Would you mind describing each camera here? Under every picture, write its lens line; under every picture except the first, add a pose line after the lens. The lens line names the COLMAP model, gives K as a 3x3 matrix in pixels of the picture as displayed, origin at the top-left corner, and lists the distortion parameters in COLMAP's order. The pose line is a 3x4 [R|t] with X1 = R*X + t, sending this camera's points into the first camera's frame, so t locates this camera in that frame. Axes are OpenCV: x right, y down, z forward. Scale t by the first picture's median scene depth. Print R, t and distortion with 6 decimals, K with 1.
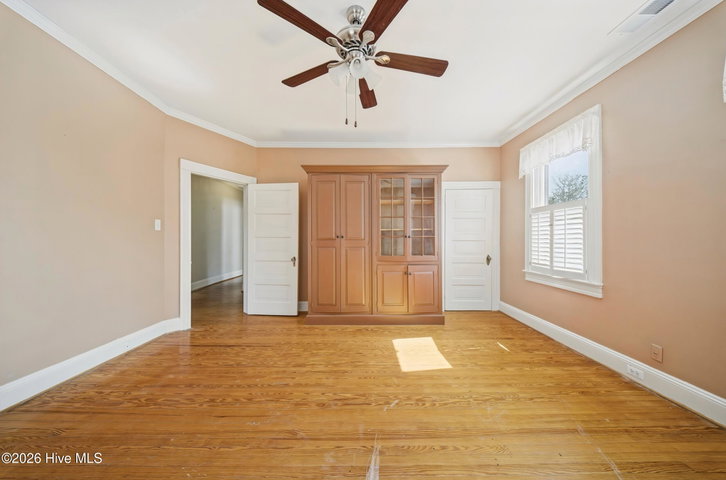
lens RADIAL K [[253.7, 0, 362.0], [0, 253.7, 239.0], [0, 0, 1]] dist [0.010444, -0.005576]
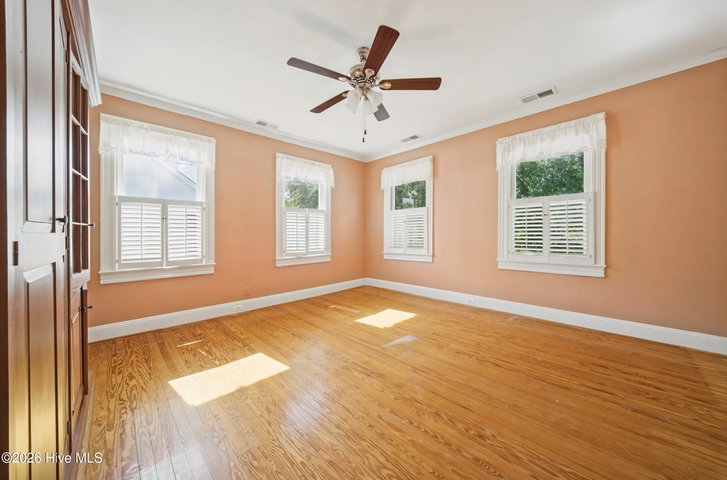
lens RADIAL K [[257.5, 0, 361.4], [0, 257.5, 238.5], [0, 0, 1]] dist [0.016642, -0.008477]
pose [[-0.687977, -0.014595, 0.725585, -0.691555], [0.001817, 0.999760, 0.021833, 0.005984], [-0.725730, 0.016339, -0.687786, 1.381423]]
